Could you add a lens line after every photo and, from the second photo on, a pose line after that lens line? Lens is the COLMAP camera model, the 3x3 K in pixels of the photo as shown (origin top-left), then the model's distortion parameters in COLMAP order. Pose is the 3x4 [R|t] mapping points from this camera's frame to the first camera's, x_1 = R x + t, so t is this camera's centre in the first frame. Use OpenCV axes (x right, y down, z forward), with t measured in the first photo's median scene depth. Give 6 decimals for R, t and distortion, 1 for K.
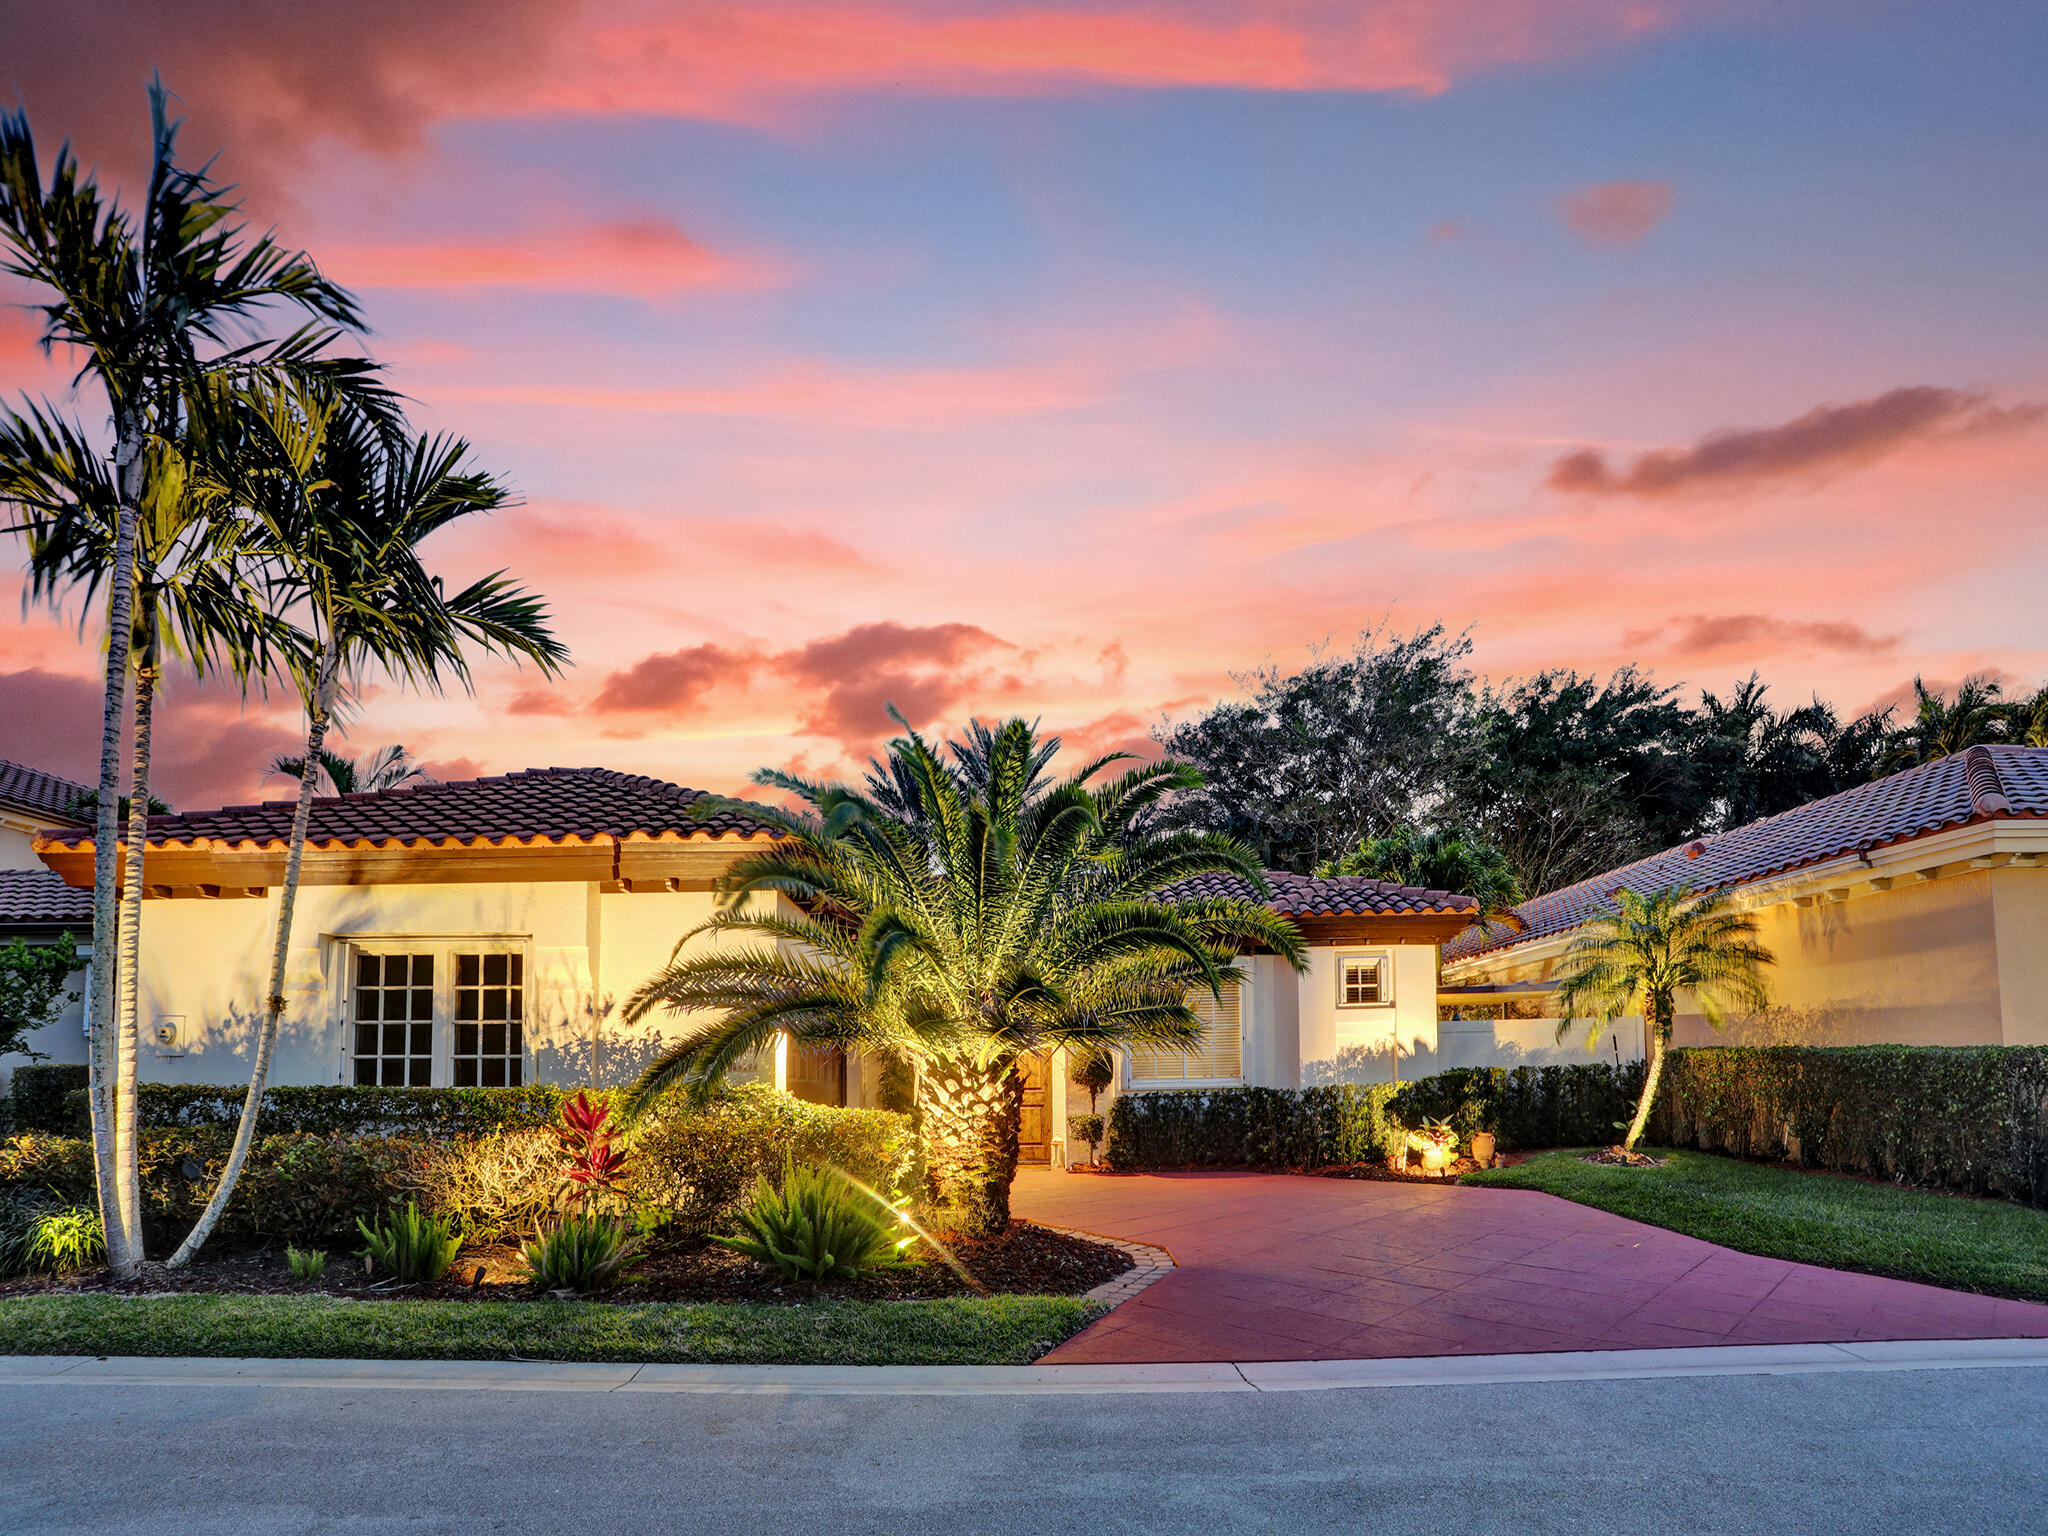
lens RADIAL K [[1033.6, 0, 1024.7], [0, 1033.6, 773.2], [0, 0, 1]] dist [-0.053976, 0.024114]
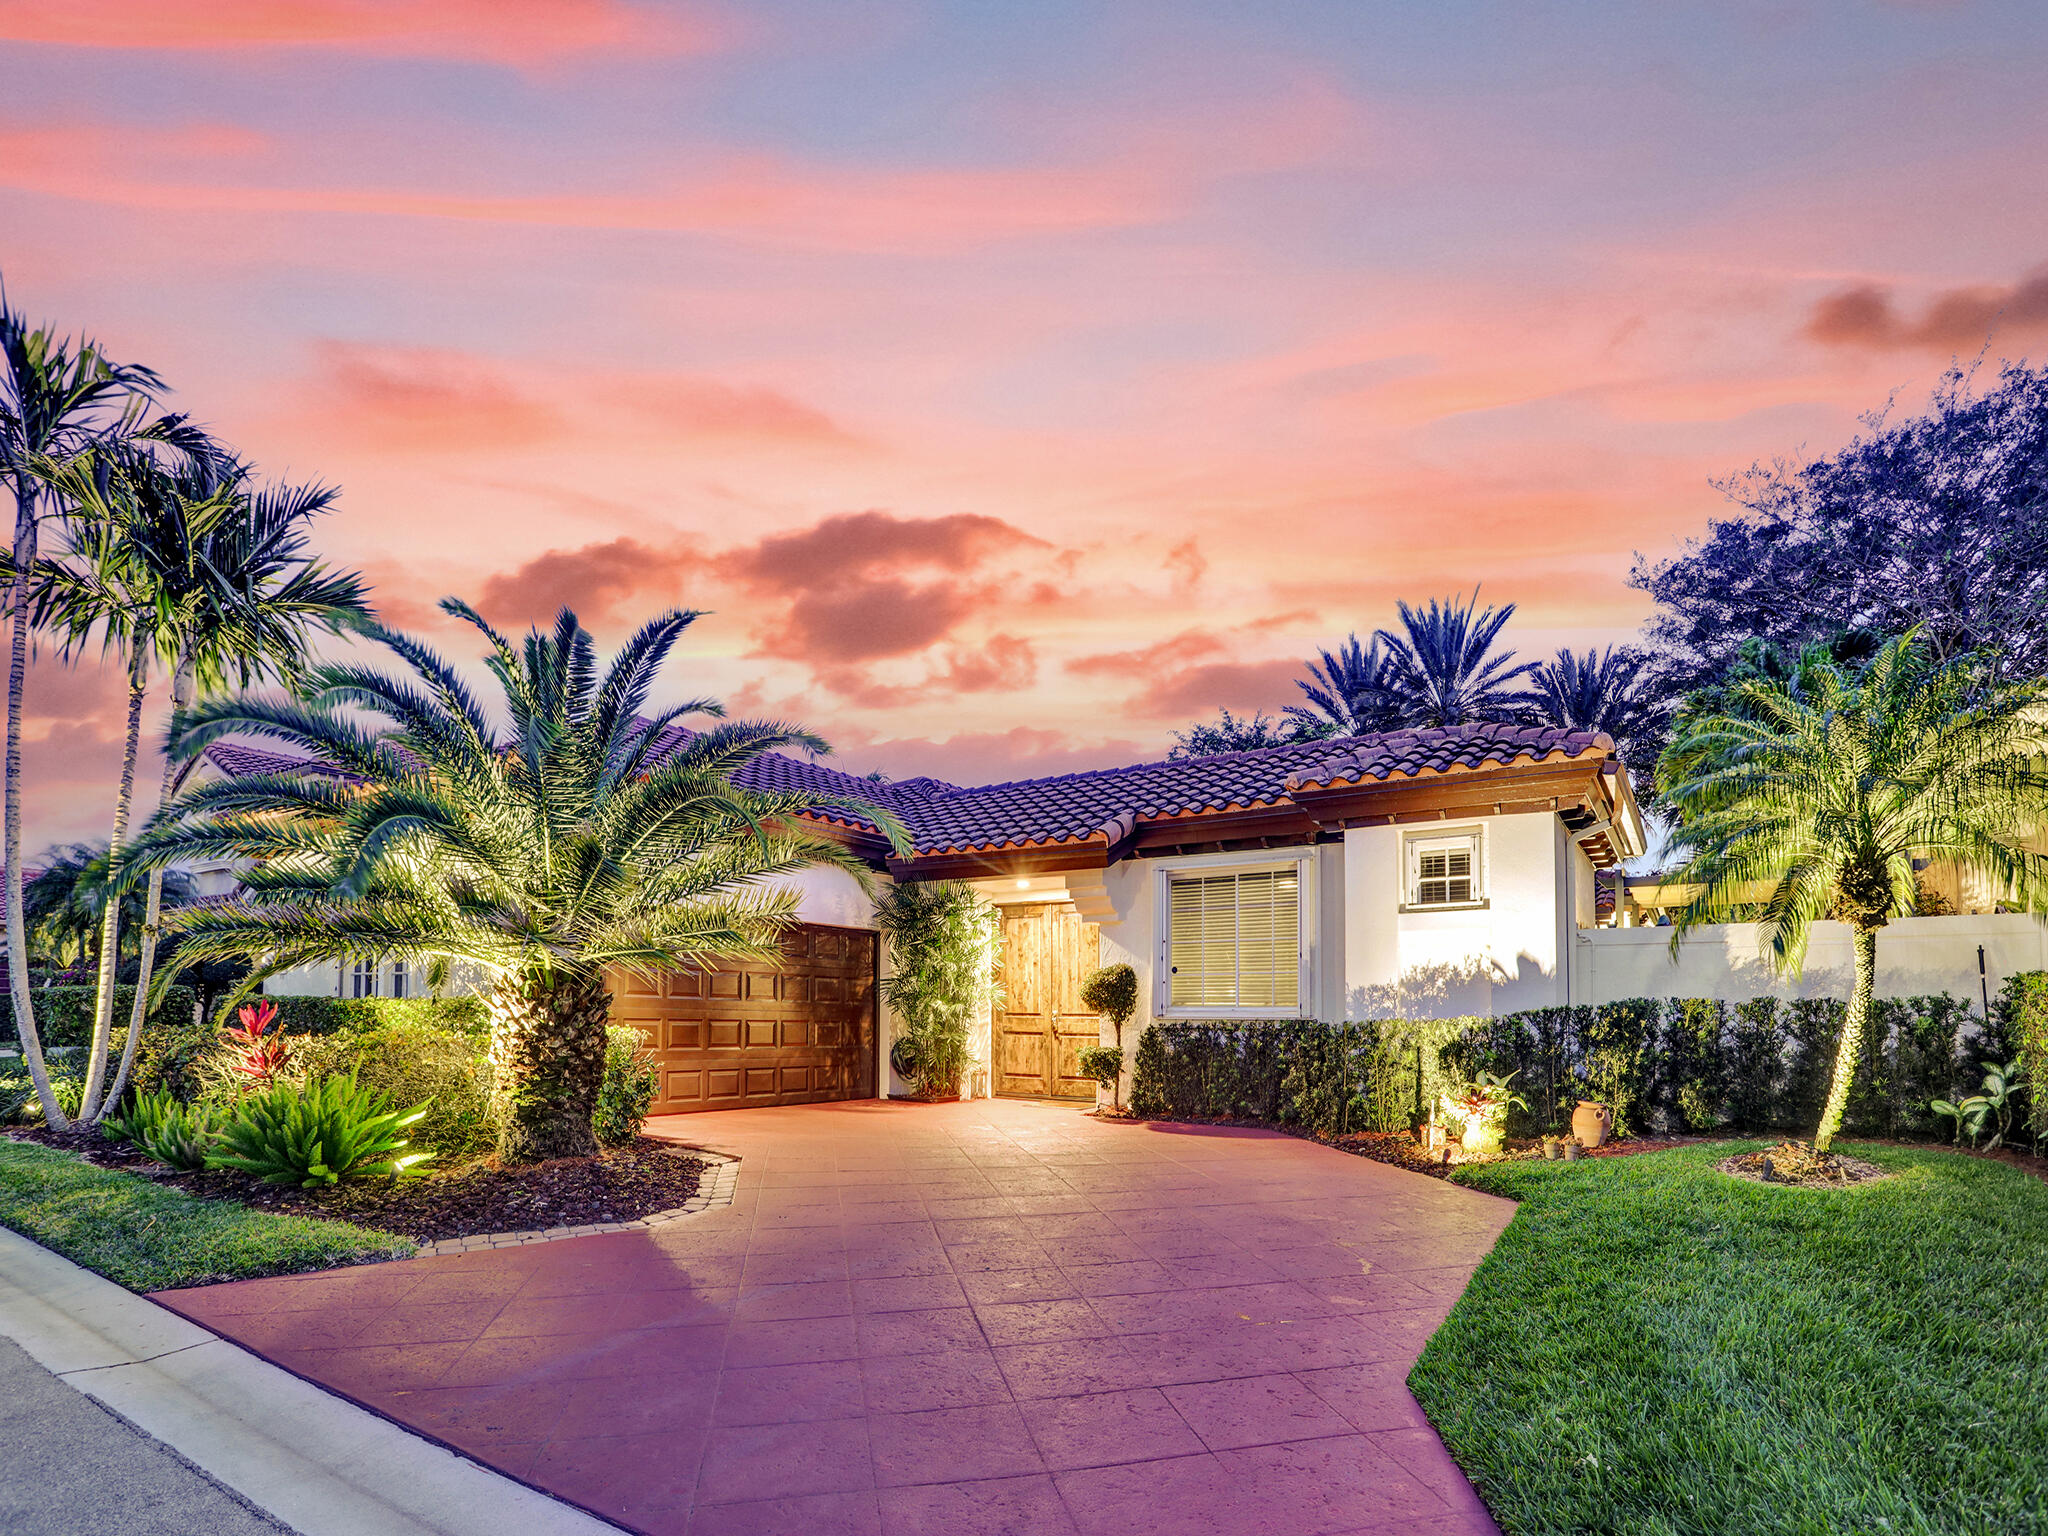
lens RADIAL K [[1033.6, 0, 1024.7], [0, 1033.6, 773.2], [0, 0, 1]] dist [-0.053976, 0.024114]
pose [[0.829170, -0.104166, -0.549206, 0.491364], [0.141977, 0.989510, 0.026676, 0.081196], [0.540666, -0.100093, 0.835261, 0.289070]]
